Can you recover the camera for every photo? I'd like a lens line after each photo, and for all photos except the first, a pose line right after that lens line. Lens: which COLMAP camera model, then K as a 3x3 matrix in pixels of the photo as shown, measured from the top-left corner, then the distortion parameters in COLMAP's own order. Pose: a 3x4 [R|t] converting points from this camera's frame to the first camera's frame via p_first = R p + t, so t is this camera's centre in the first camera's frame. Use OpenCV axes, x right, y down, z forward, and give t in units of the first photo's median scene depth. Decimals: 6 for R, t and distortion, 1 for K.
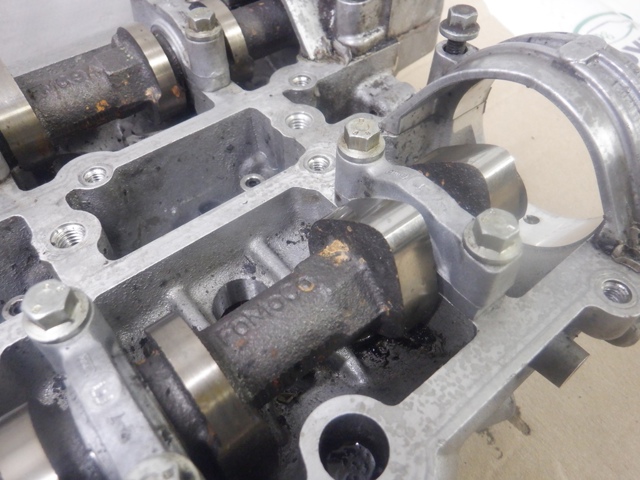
lens RADIAL K [[512.0, 0, 297.6], [0, 512.0, 239.4], [0, 0, 1]] dist [0.000218, 0.001481]
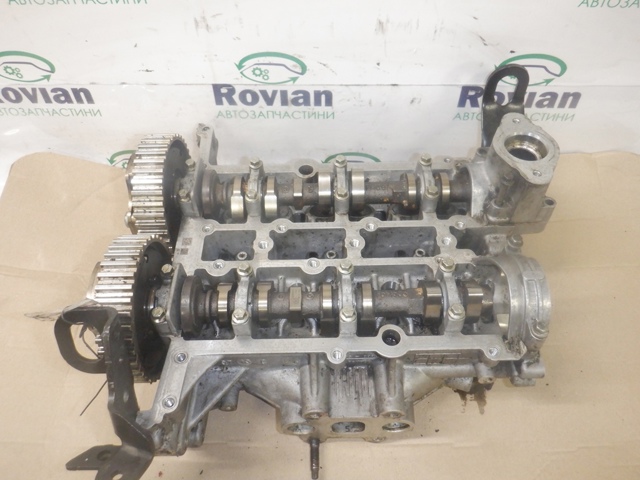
lens RADIAL K [[512.0, 0, 297.6], [0, 512.0, 239.4], [0, 0, 1]] dist [0.000218, 0.001481]
pose [[0.784987, 0.483495, -0.387334, 0.403255], [-0.454170, 0.874354, 0.170985, -0.331191], [0.421337, 0.041695, 0.905945, -1.652227]]
